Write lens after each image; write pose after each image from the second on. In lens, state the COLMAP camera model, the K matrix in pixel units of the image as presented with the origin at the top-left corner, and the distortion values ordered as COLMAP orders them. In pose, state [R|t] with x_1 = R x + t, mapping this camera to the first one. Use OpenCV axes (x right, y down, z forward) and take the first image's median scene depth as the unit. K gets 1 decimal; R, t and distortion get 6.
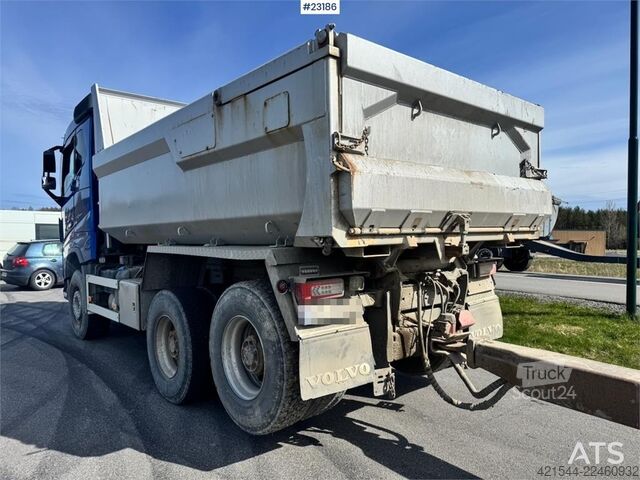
lens RADIAL K [[446.2, 0, 320.0], [0, 446.2, 240.0], [0, 0, 1]] dist [0.111761, -0.153244]
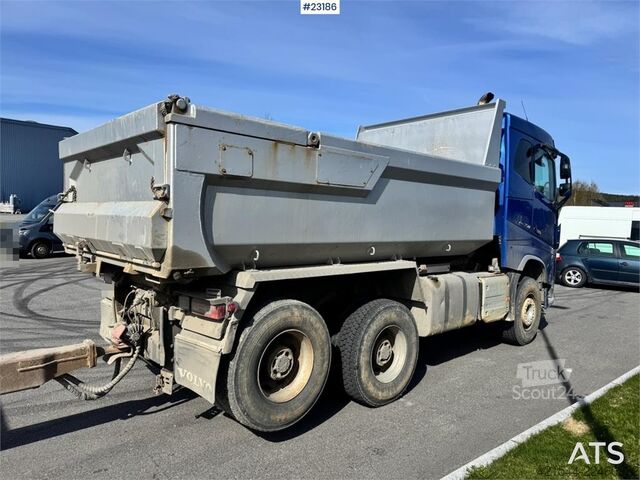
lens RADIAL K [[446.2, 0, 320.0], [0, 446.2, 240.0], [0, 0, 1]] dist [0.111761, -0.153244]
pose [[0.040291, 0.065968, -0.997008, 1.398801], [-0.039660, 0.997137, 0.064374, -0.141707], [0.998401, 0.036948, 0.042792, 1.384426]]
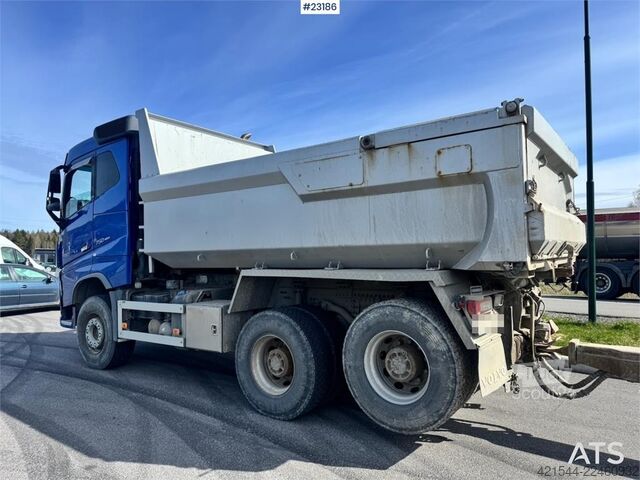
lens RADIAL K [[446.2, 0, 320.0], [0, 446.2, 240.0], [0, 0, 1]] dist [0.111761, -0.153244]
pose [[0.972637, 0.005041, 0.232276, -0.570673], [0.005824, 0.998921, -0.046065, -0.009684], [-0.232258, 0.046158, 0.971558, -0.075694]]
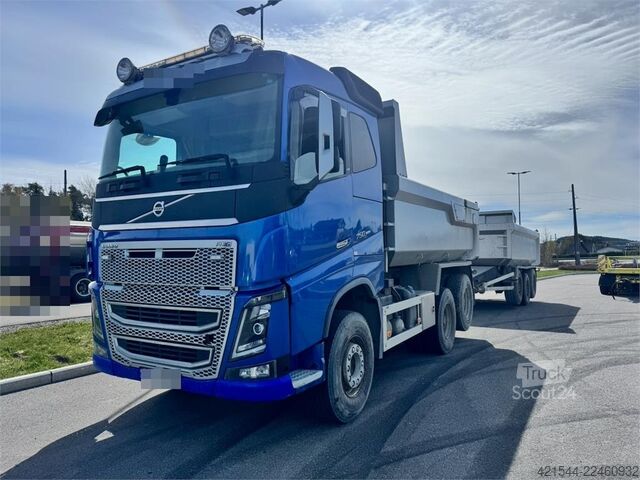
lens RADIAL K [[446.2, 0, 320.0], [0, 446.2, 240.0], [0, 0, 1]] dist [0.111761, -0.153244]
pose [[-0.321306, 0.045660, 0.945874, -2.208530], [0.032134, 0.998787, -0.037299, -0.033364], [-0.946430, 0.018411, -0.322384, 2.426039]]
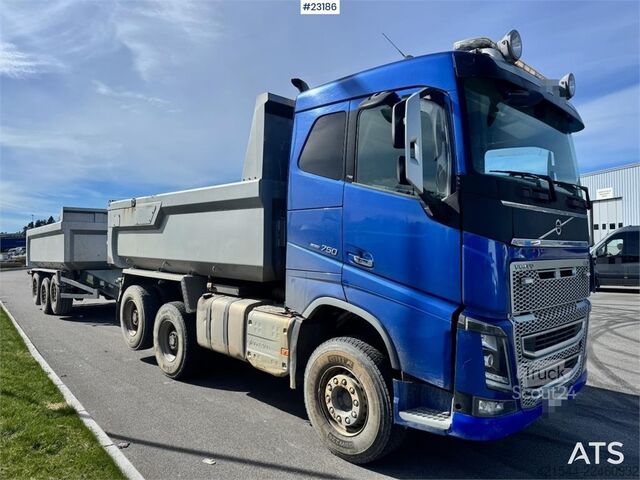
lens RADIAL K [[449.0, 0, 320.0], [0, 449.0, 240.0], [0, 0, 1]] dist [0.078544, -0.073027]
pose [[-0.998683, 0.011278, -0.050055, -0.399474], [0.010803, 0.999894, 0.009758, -0.150343], [0.050159, 0.009205, -0.998699, 3.507568]]
